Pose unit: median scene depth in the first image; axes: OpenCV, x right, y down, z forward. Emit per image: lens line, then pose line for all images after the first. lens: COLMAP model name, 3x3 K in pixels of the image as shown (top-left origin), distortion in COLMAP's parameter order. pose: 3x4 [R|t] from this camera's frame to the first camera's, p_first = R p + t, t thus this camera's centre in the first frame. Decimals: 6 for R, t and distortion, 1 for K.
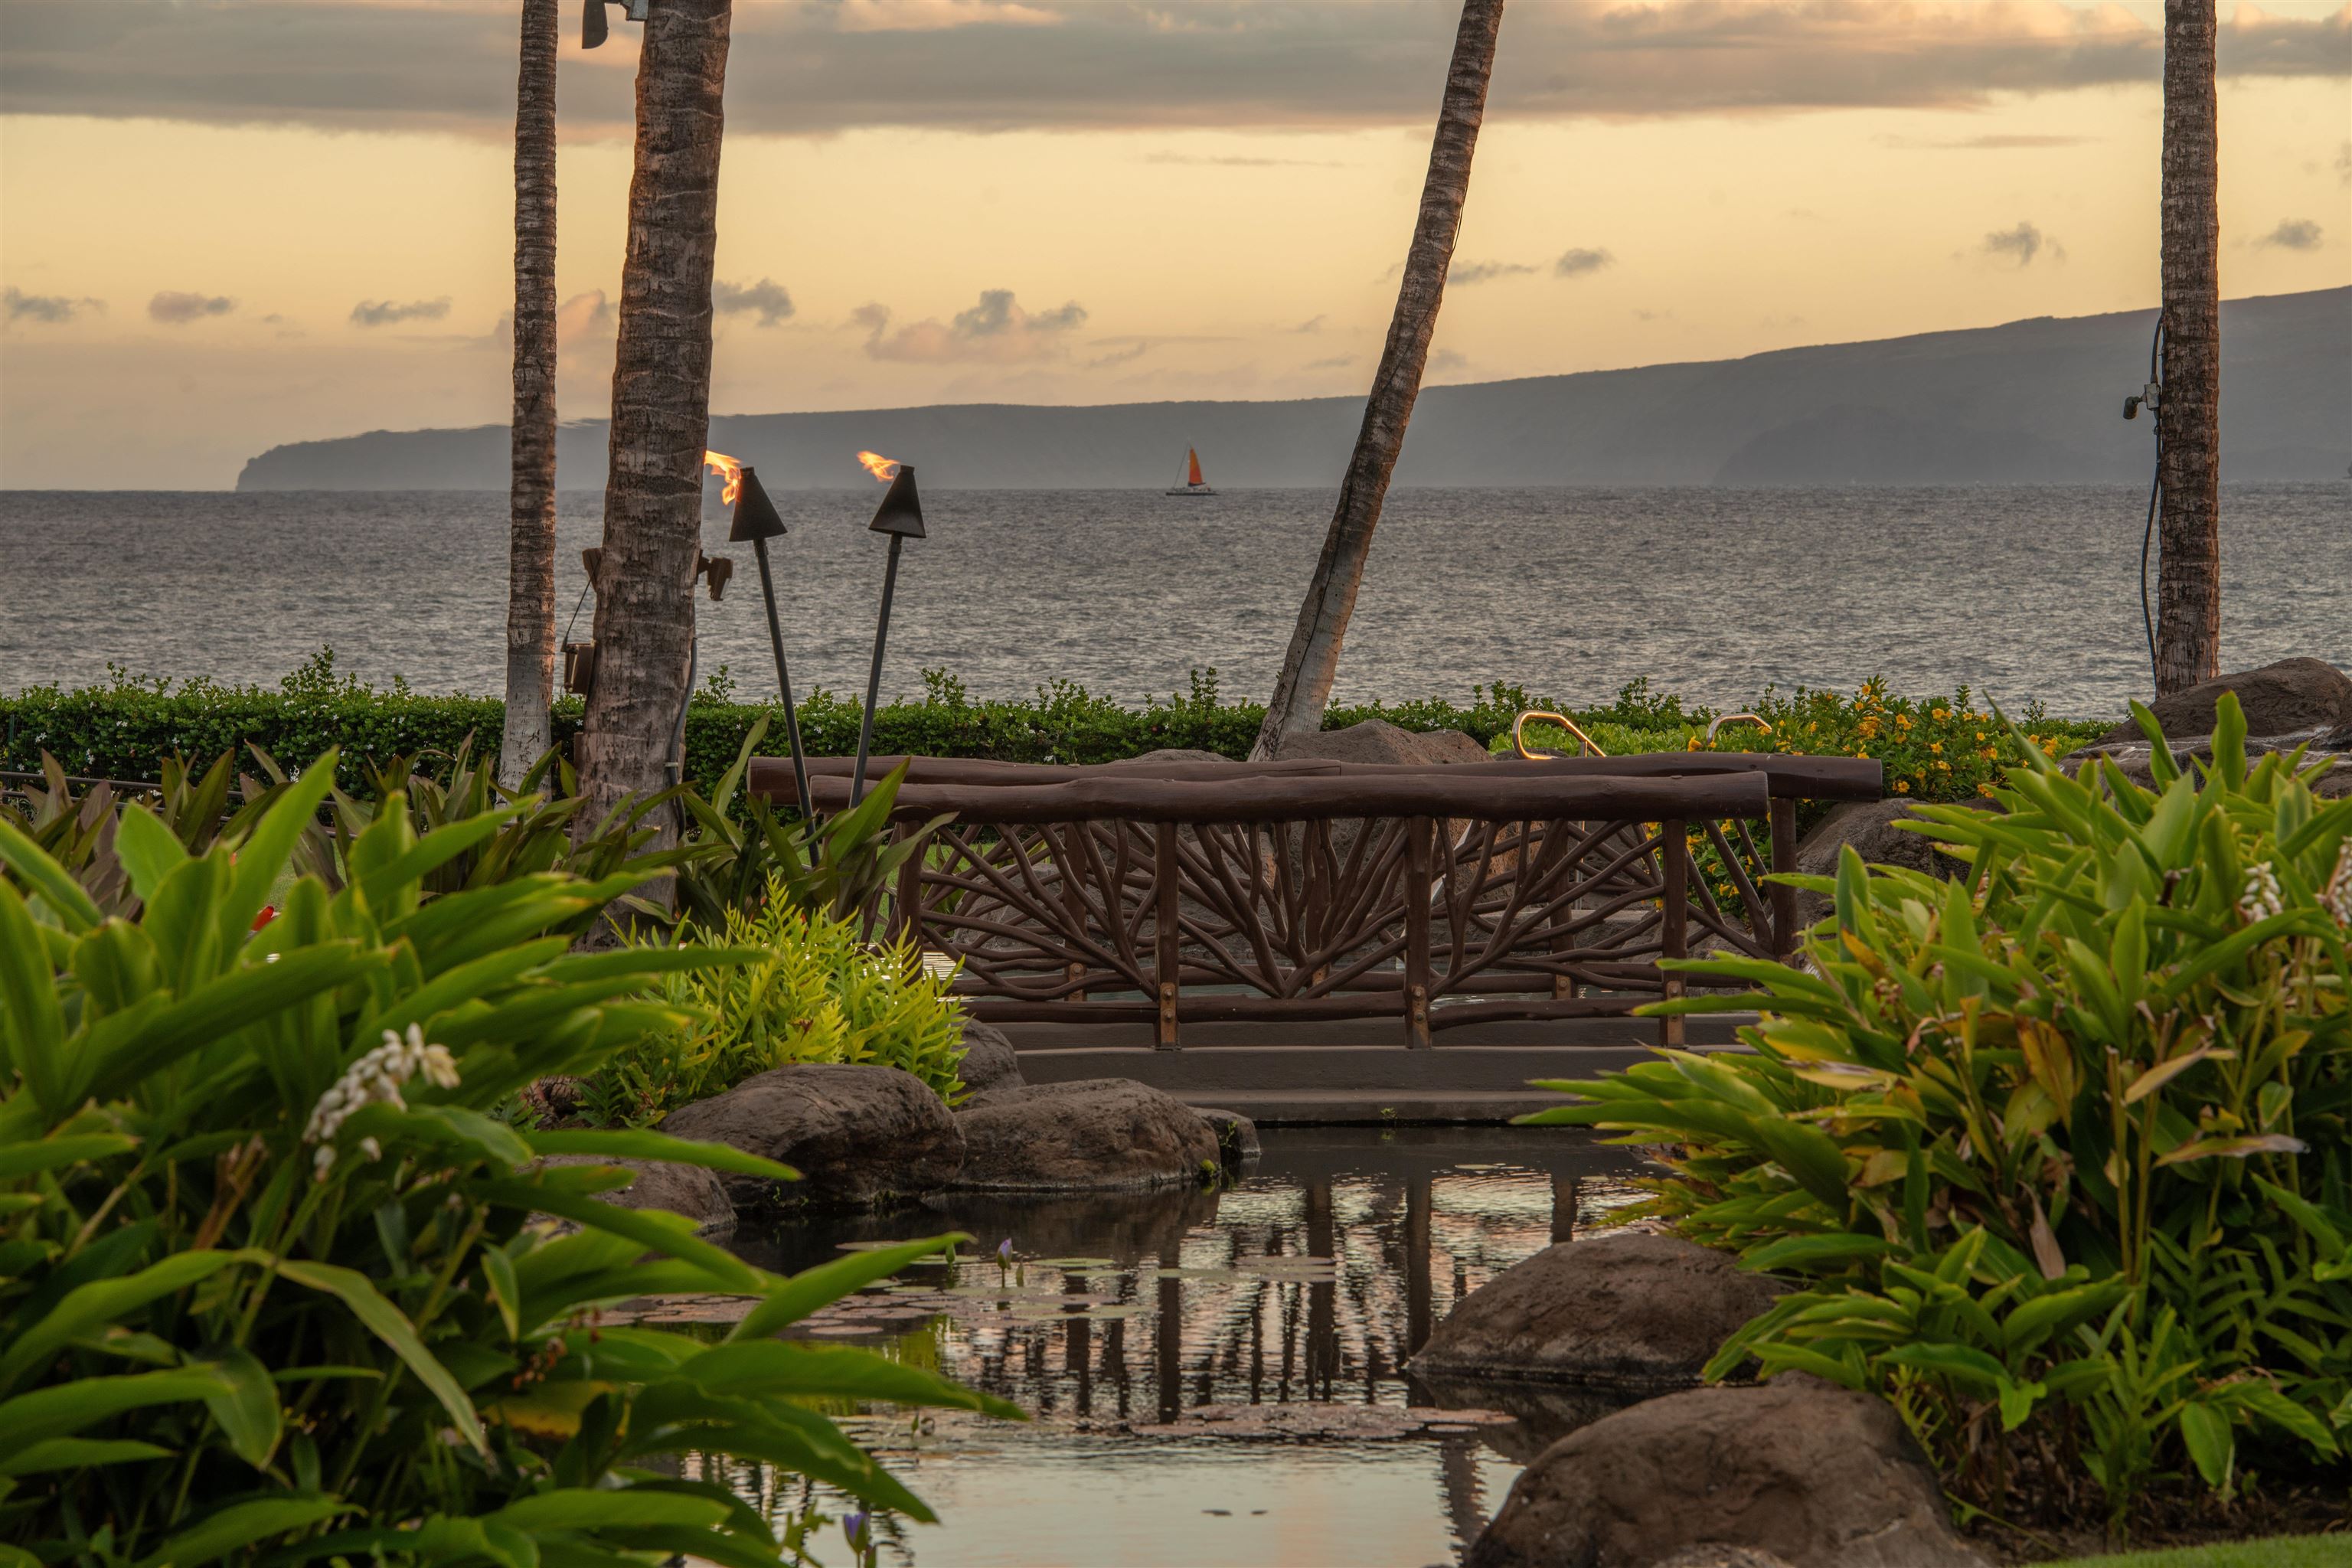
lens RADIAL K [[8793.1, 0, 1176.0], [0, 8793.1, 784.0], [0, 0, 1]] dist [0.925555, 2.031025]
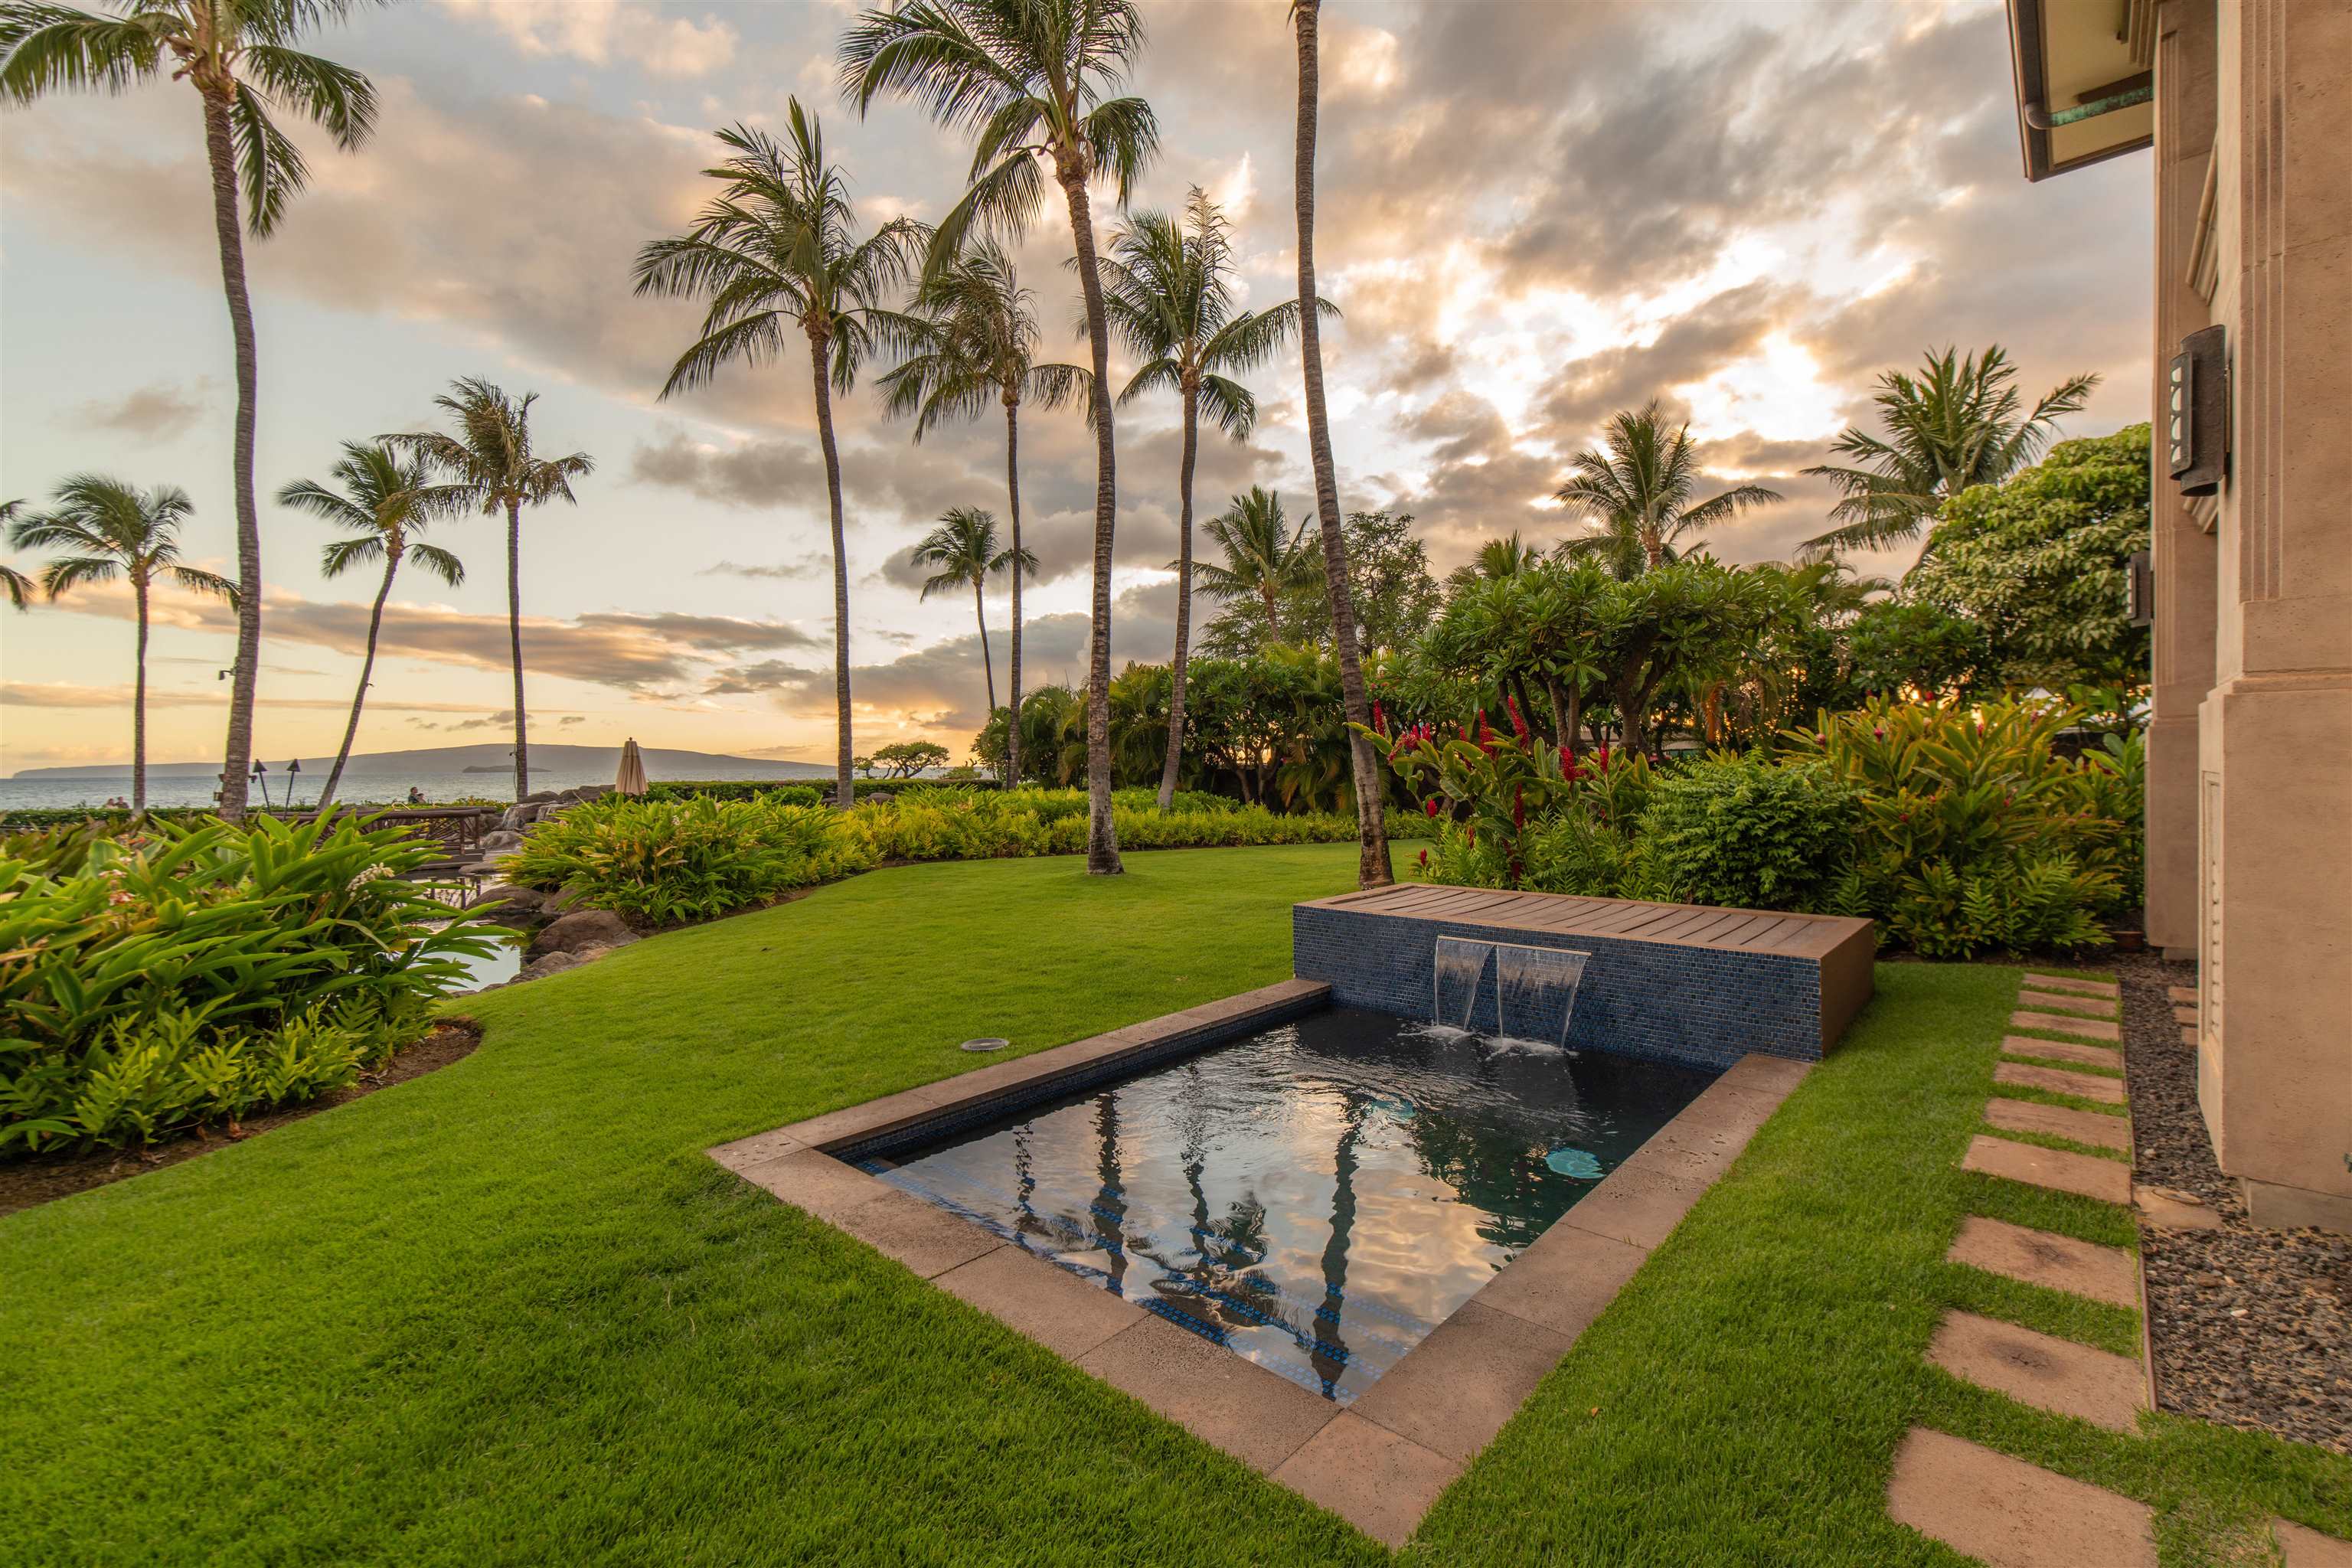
lens RADIAL K [[1012.7, 0, 1180.4], [0, 1012.7, 764.7], [0, 0, 1]] dist [0.012488, 0.000092]
pose [[0.736961, -0.005227, 0.675915, -0.055000], [0.031877, 0.999126, -0.027029, 0.002559], [-0.675184, 0.041466, 0.736483, 0.154924]]
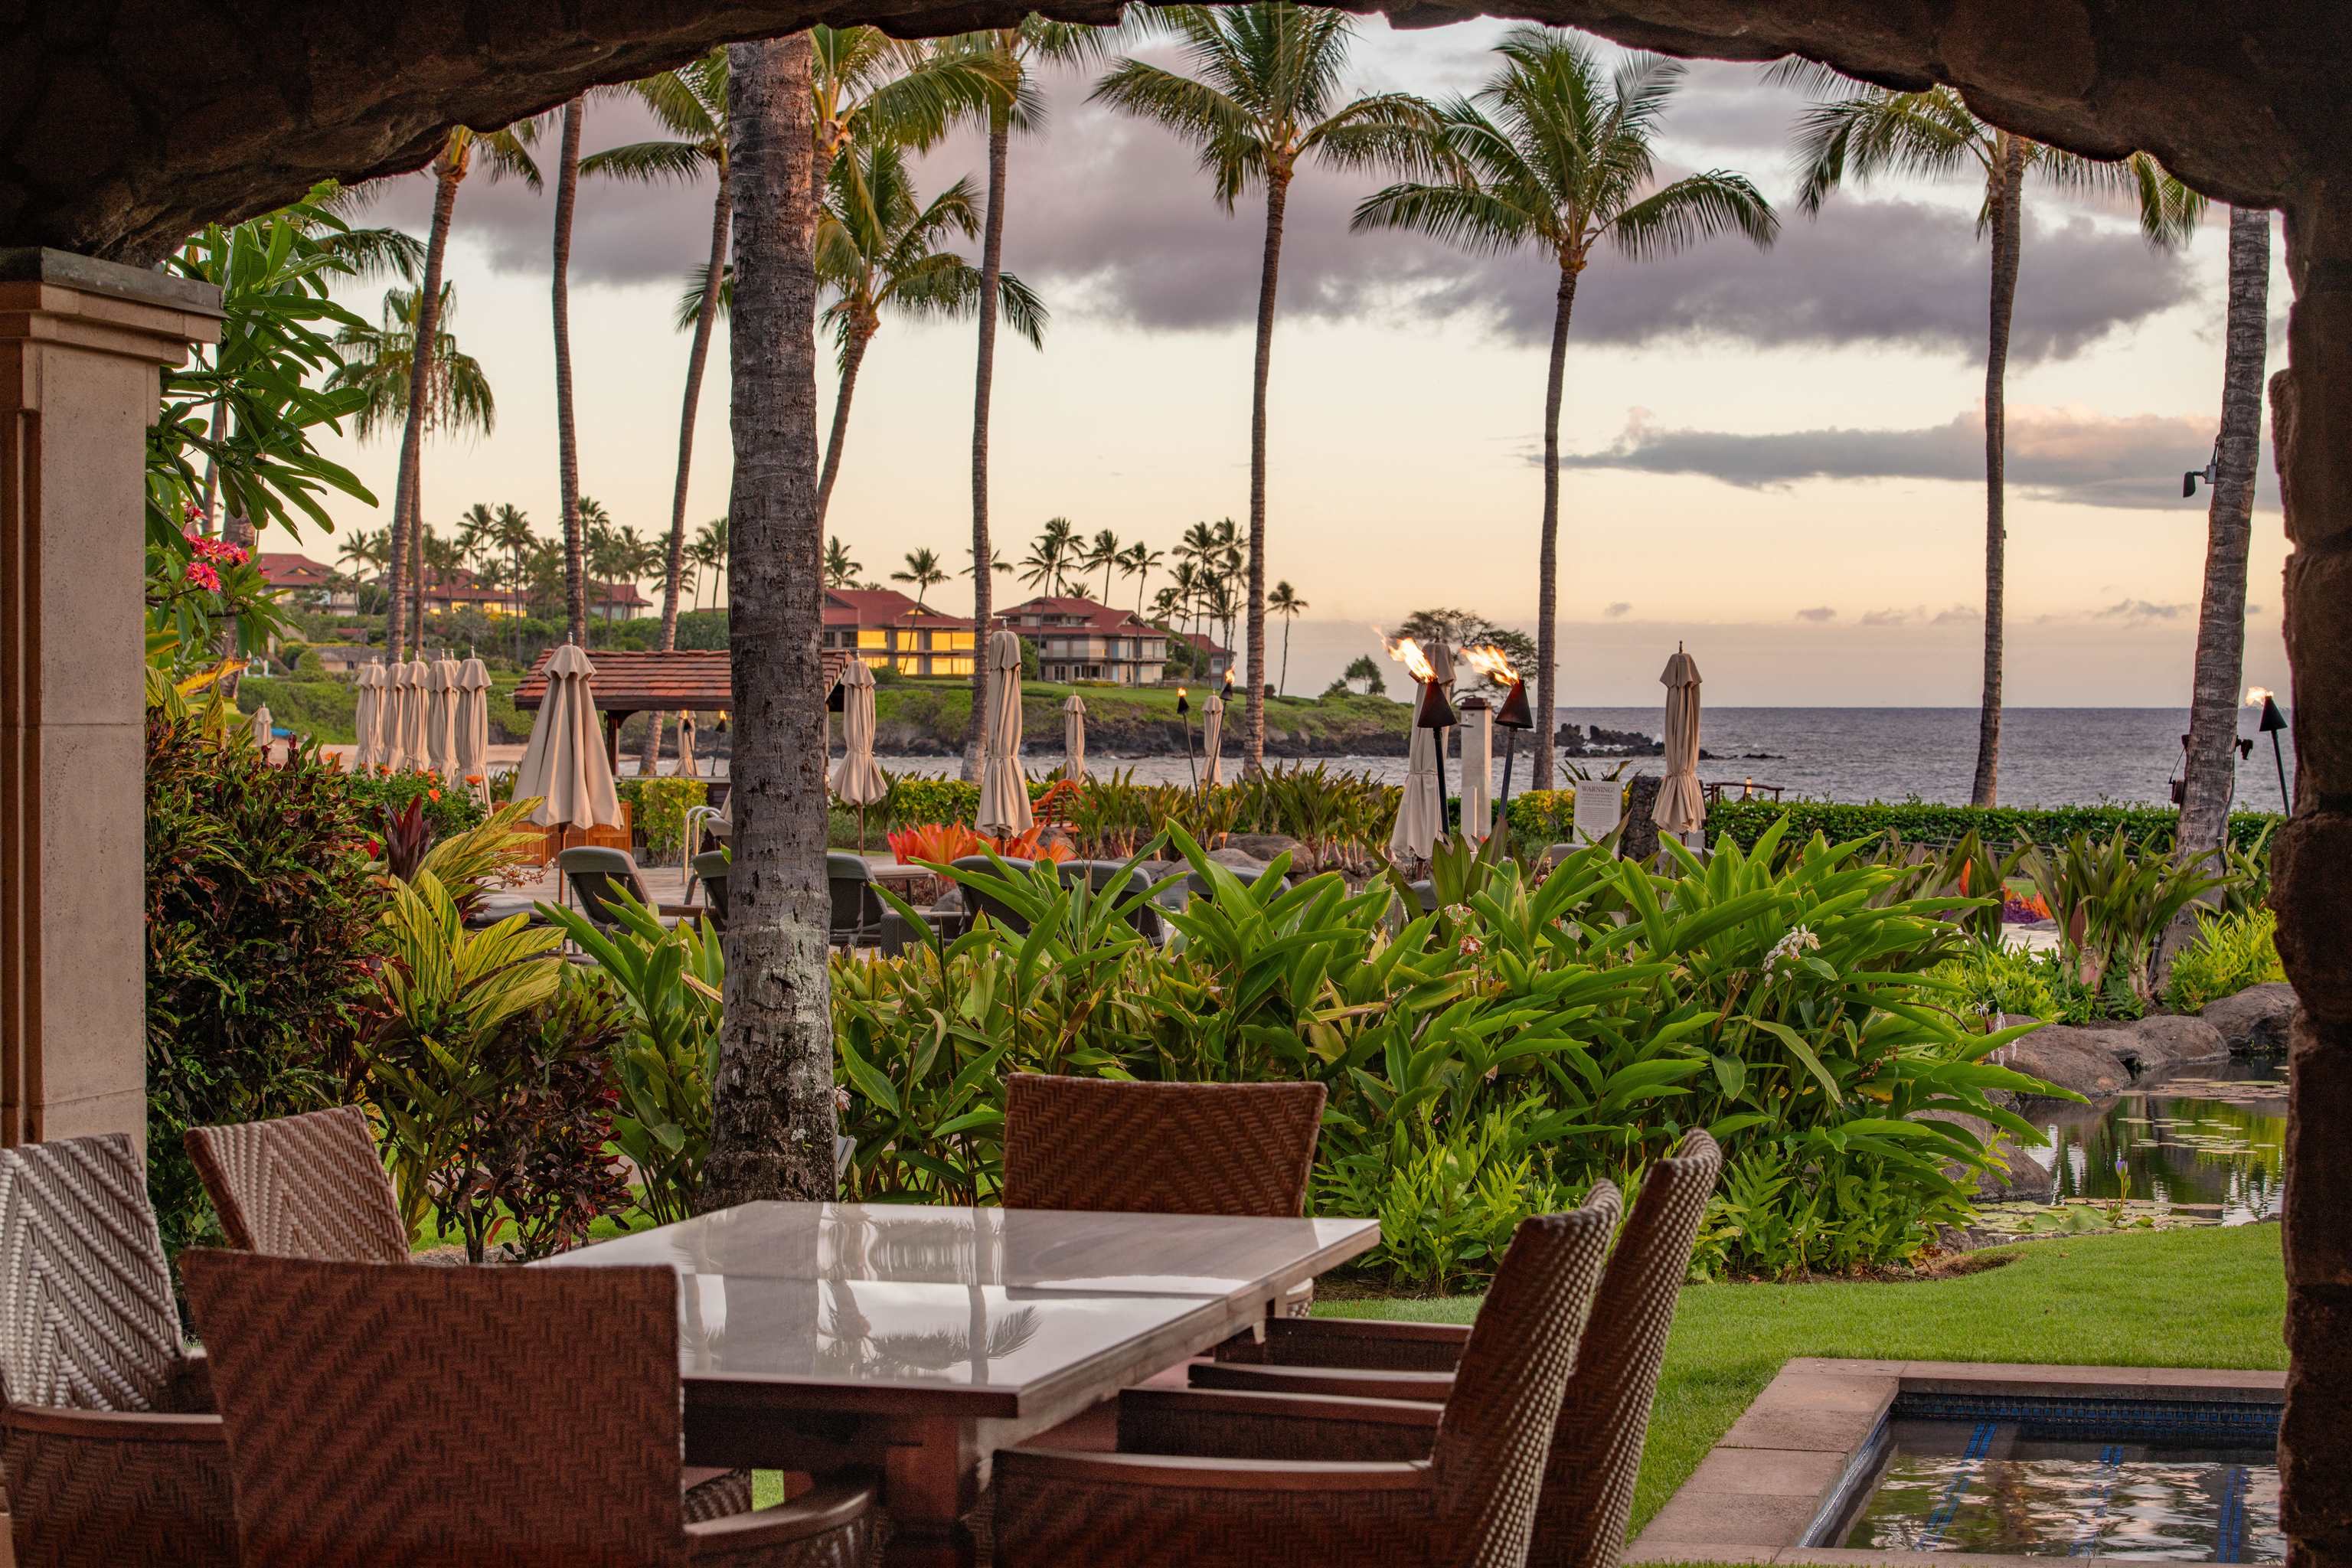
lens RADIAL K [[4615.8, 0, 1176.0], [0, 4615.8, 784.0], [0, 0, 1]] dist [-0.042428, -0.052997]
pose [[0.941998, 0.011728, -0.335413, 0.071837], [-0.017151, 0.999766, -0.013213, 0.003441], [0.335179, 0.018199, 0.941979, -0.101646]]
